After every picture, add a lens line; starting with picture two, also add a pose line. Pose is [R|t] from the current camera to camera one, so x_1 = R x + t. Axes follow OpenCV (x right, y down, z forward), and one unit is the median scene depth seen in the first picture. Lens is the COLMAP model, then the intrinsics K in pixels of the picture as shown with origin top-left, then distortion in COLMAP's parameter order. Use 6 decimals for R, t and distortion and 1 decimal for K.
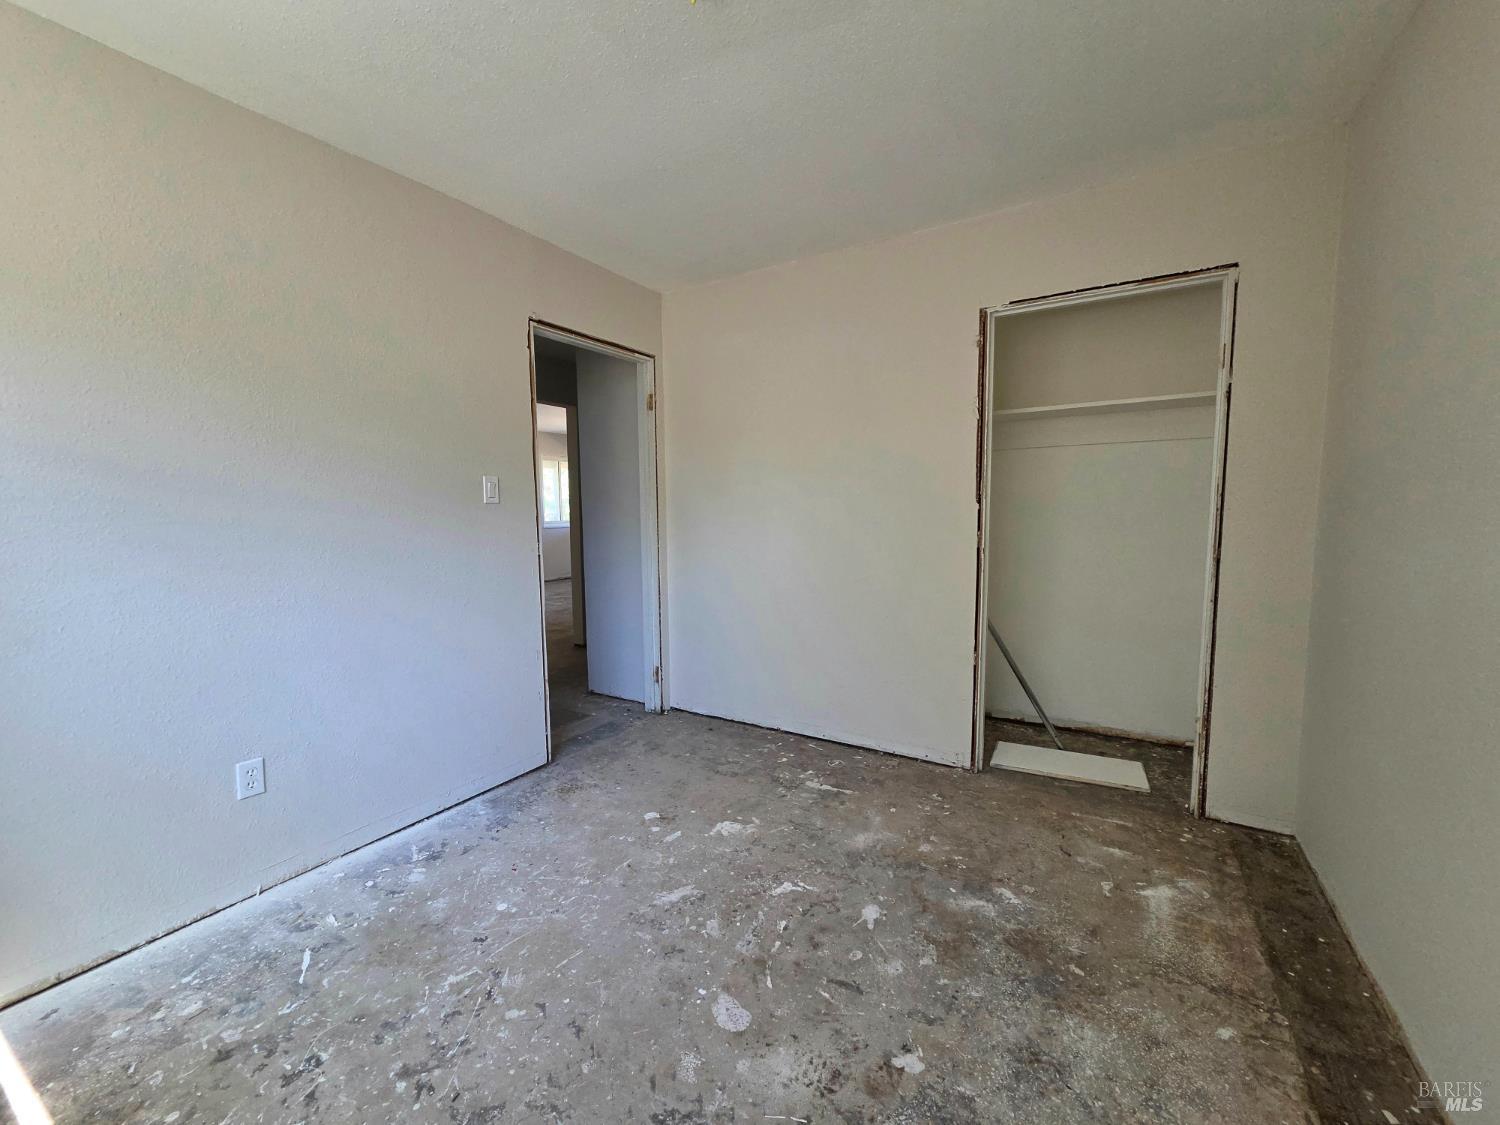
lens RADIAL K [[620.1, 0, 750.8], [0, 620.1, 563.2], [0, 0, 1]] dist [0.002396, 0.000216]
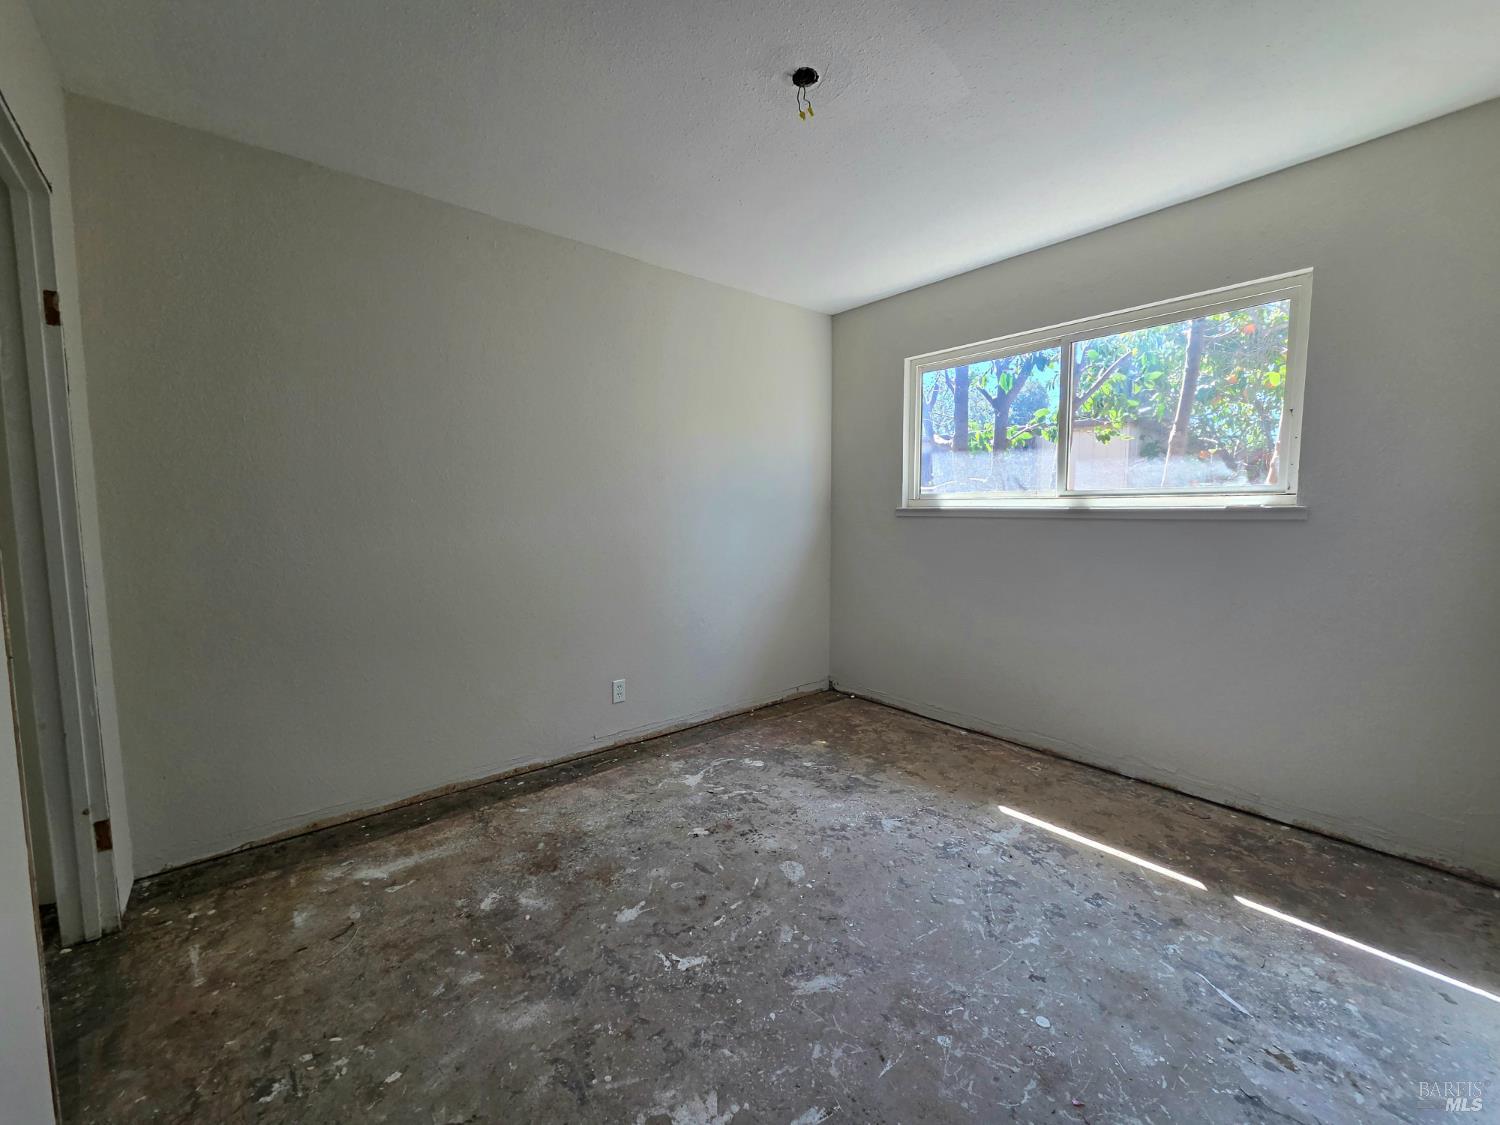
lens RADIAL K [[620.1, 0, 748.9], [0, 620.1, 563.5], [0, 0, 1]] dist [0.002396, 0.000216]
pose [[-0.947760, -0.014408, 0.318658, -0.303110], [0.041271, 0.985044, 0.167289, -0.153617], [-0.316303, 0.171701, -0.932990, 1.795787]]
